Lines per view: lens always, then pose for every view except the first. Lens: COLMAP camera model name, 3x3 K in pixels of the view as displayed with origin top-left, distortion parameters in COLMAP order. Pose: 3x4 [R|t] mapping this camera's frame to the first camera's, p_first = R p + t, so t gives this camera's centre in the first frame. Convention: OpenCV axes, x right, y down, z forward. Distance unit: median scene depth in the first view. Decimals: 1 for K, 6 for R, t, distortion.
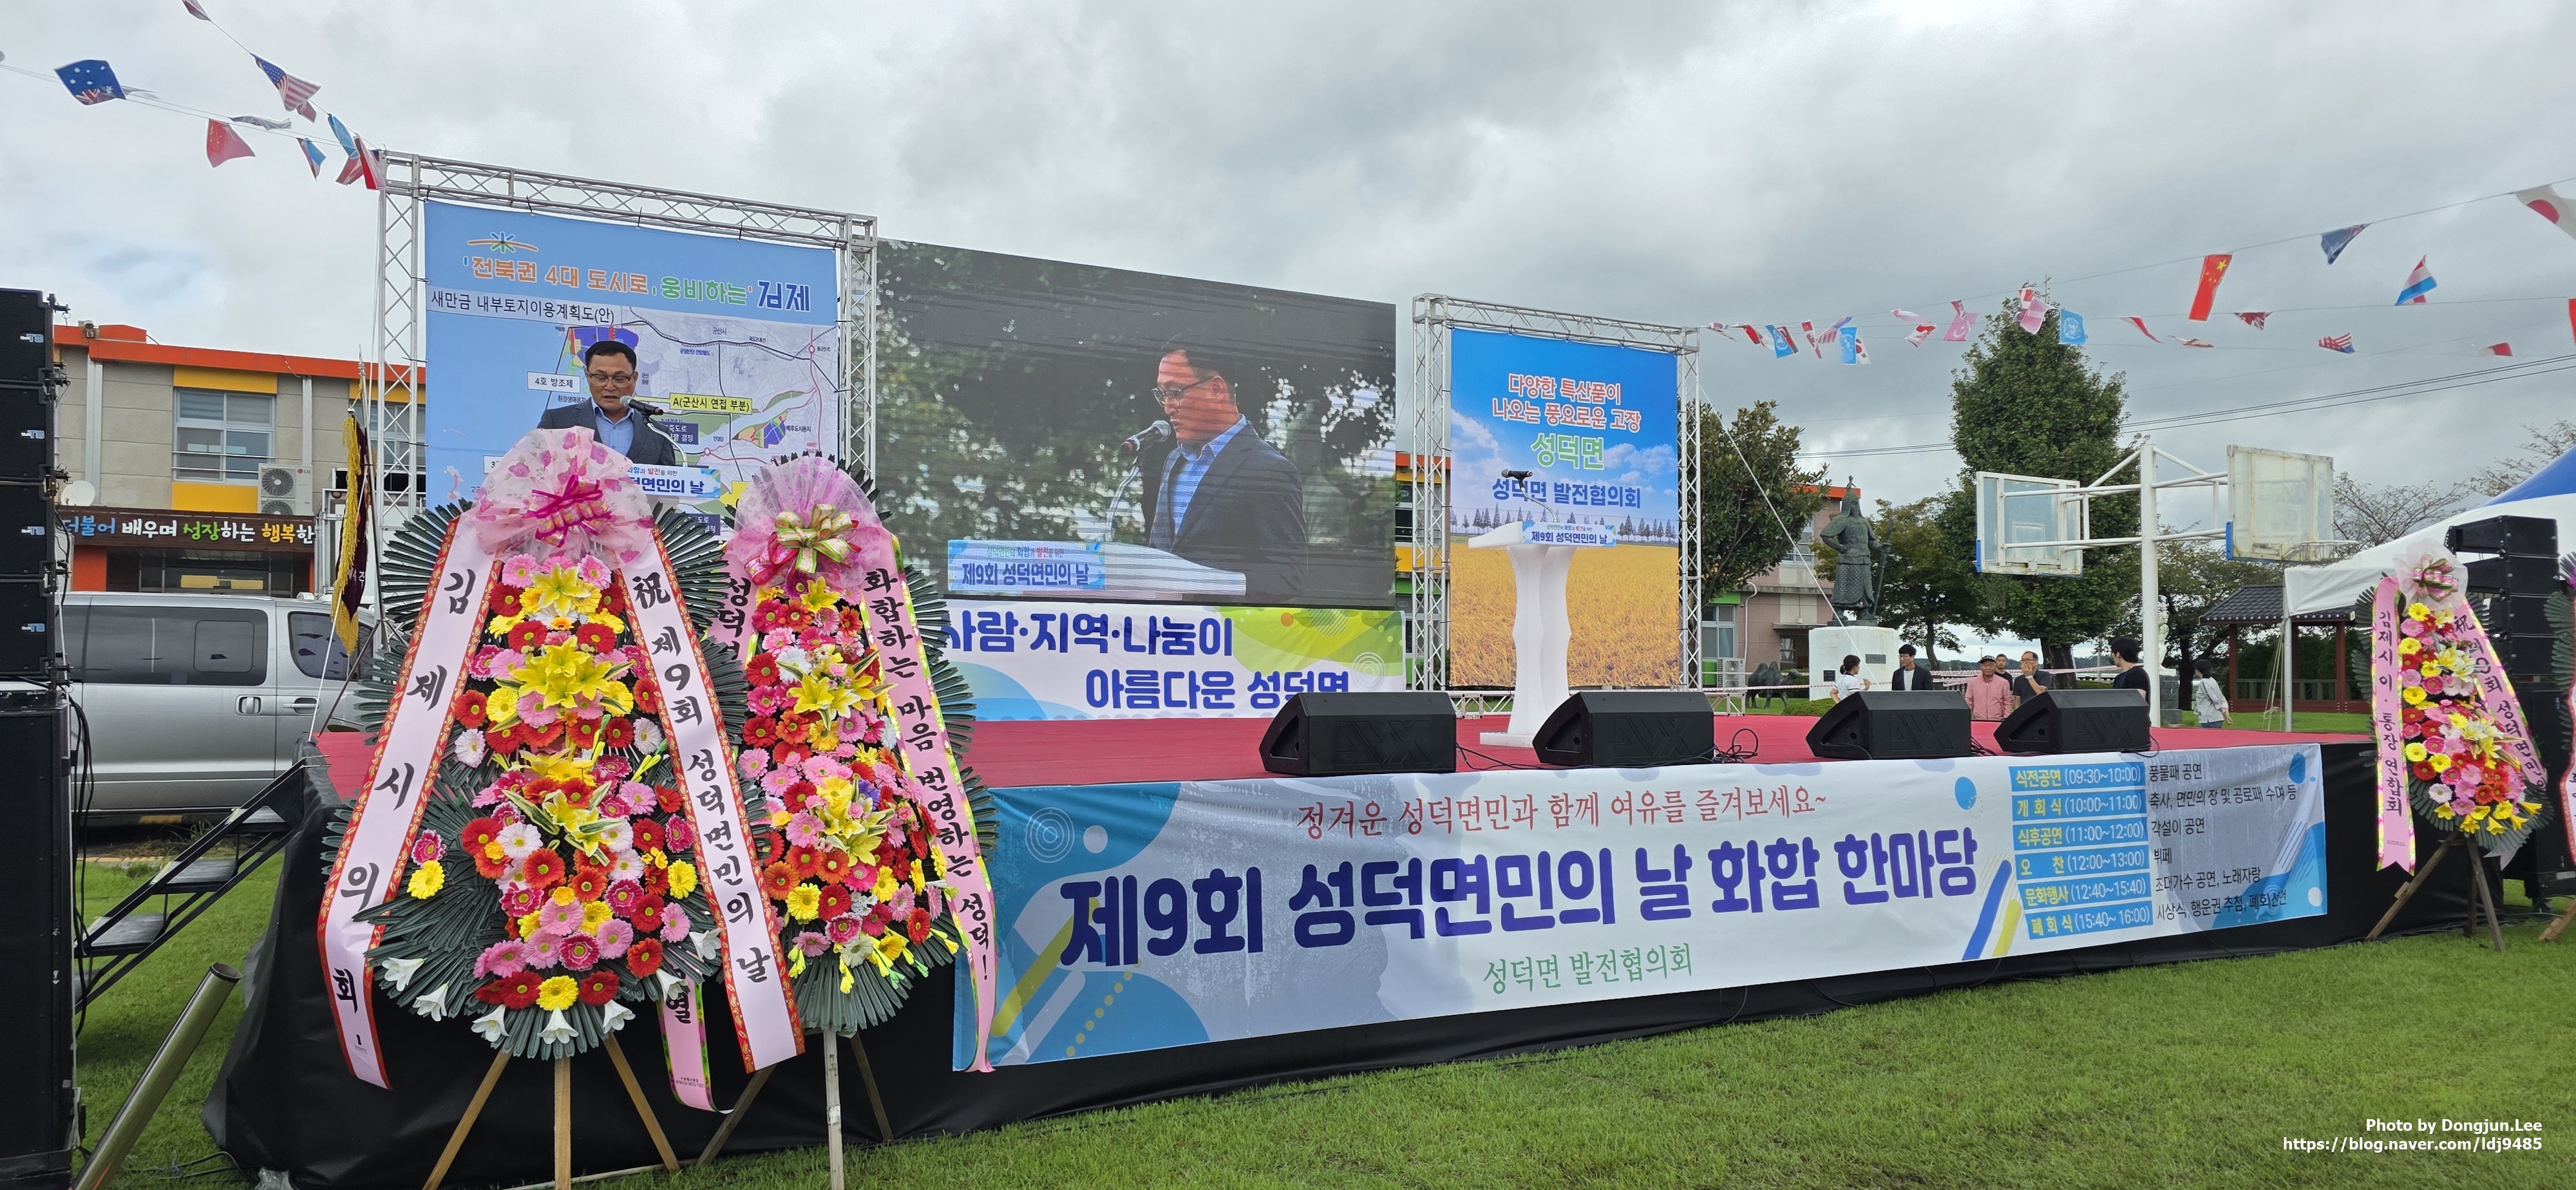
lens RADIAL K [[1698.5, 0, 1259.5], [0, 1698.5, 628.5], [0, 0, 1]] dist [0.123082, -0.173282]
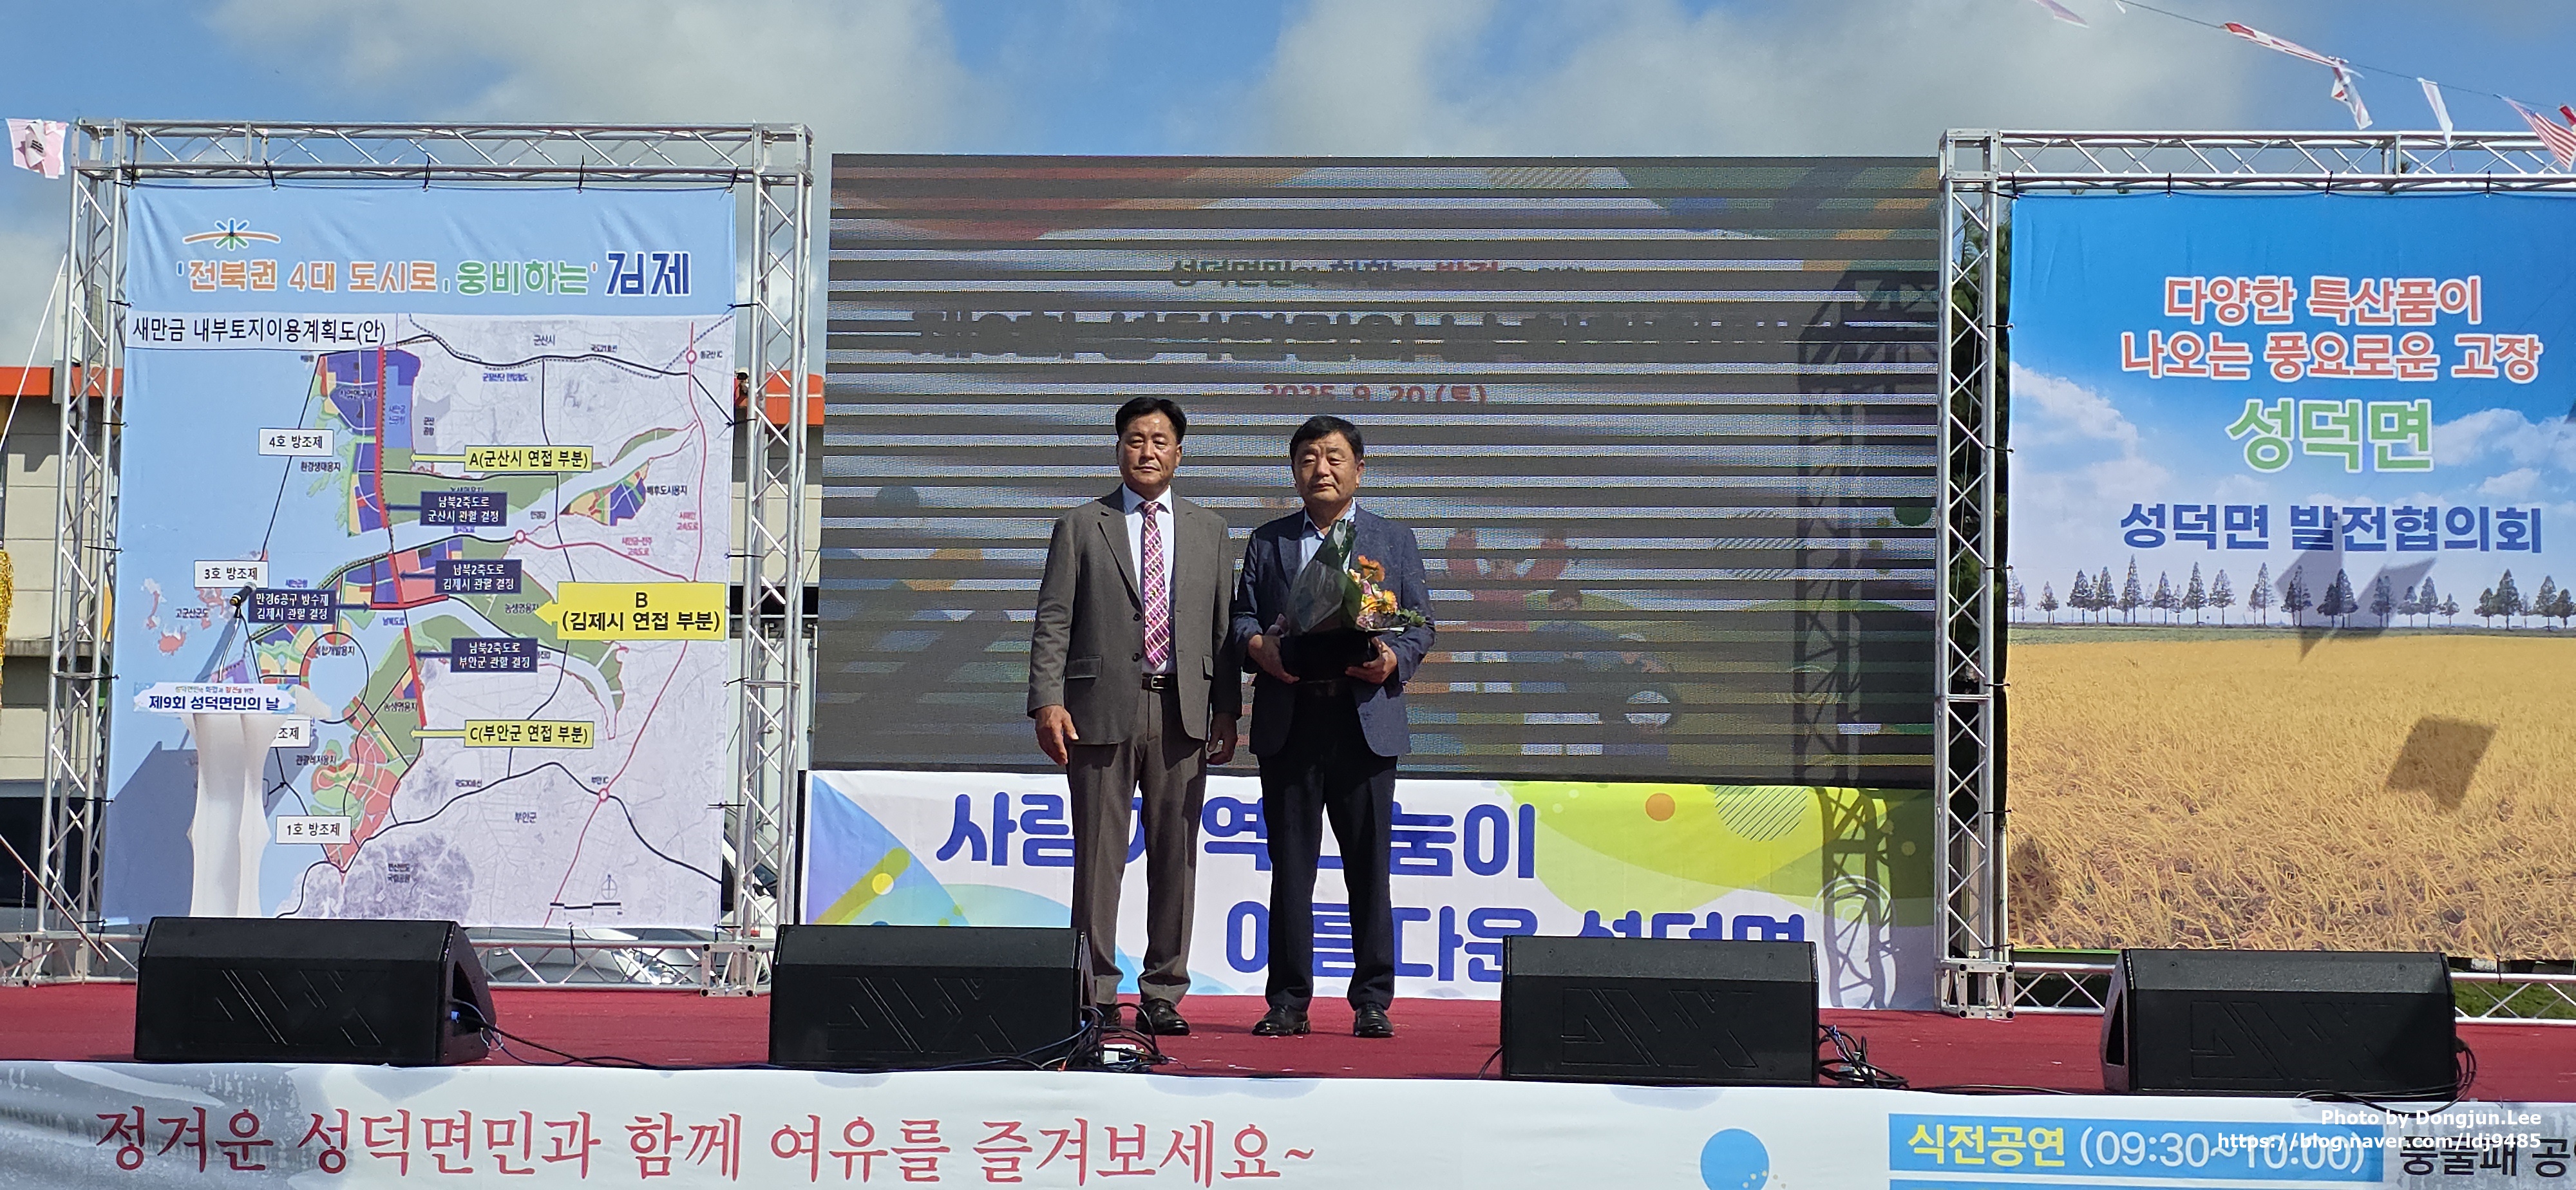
lens RADIAL K [[3374.3, 0, 1311.0], [0, 3374.3, 644.3], [0, 0, 1]] dist [0.218061, -0.690172]
pose [[0.850847, -0.030871, -0.524505, 0.656949], [-0.000919, 0.998183, -0.060242, 0.010066], [0.525412, 0.051739, 0.849273, 0.139380]]
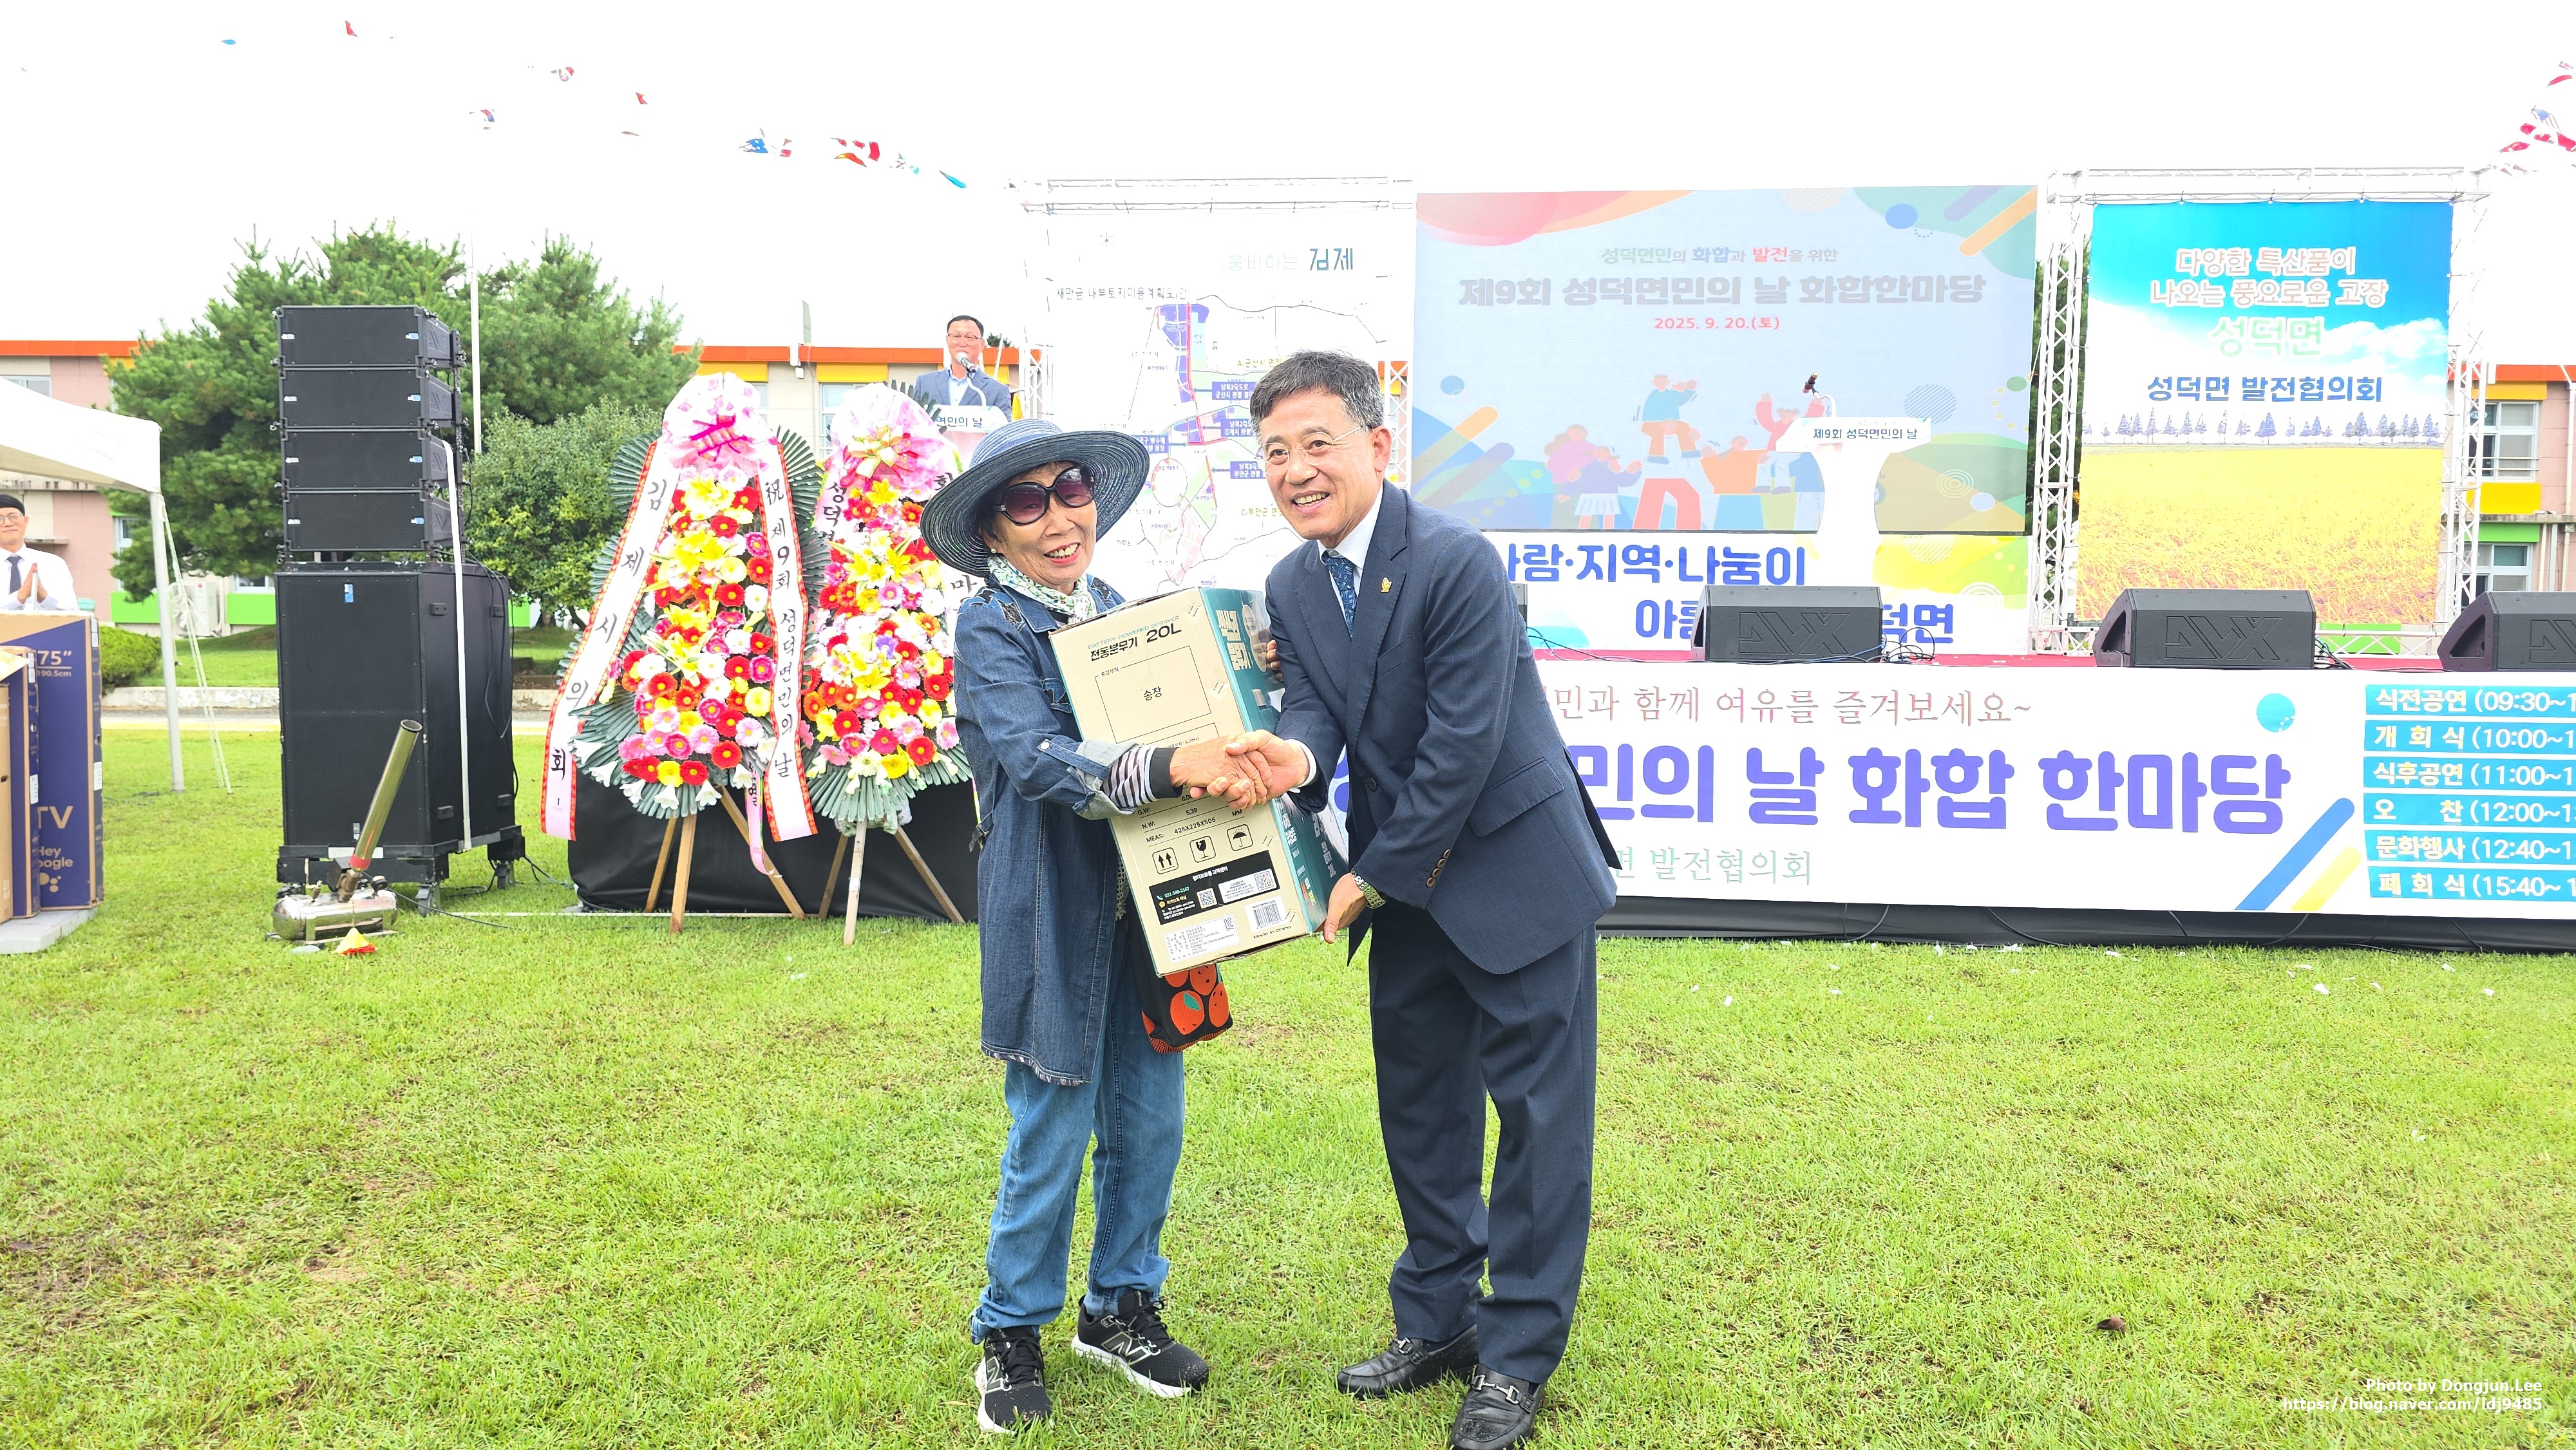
lens RADIAL K [[1711.9, 0, 1295.0], [0, 1711.9, 720.2], [0, 0, 1]] dist [0.073280, -0.078538]
pose [[0.838026, 0.035193, -0.544494, 0.389059], [0.002440, 0.997666, 0.068240, 0.034506], [0.545625, -0.058515, 0.835984, 0.045269]]
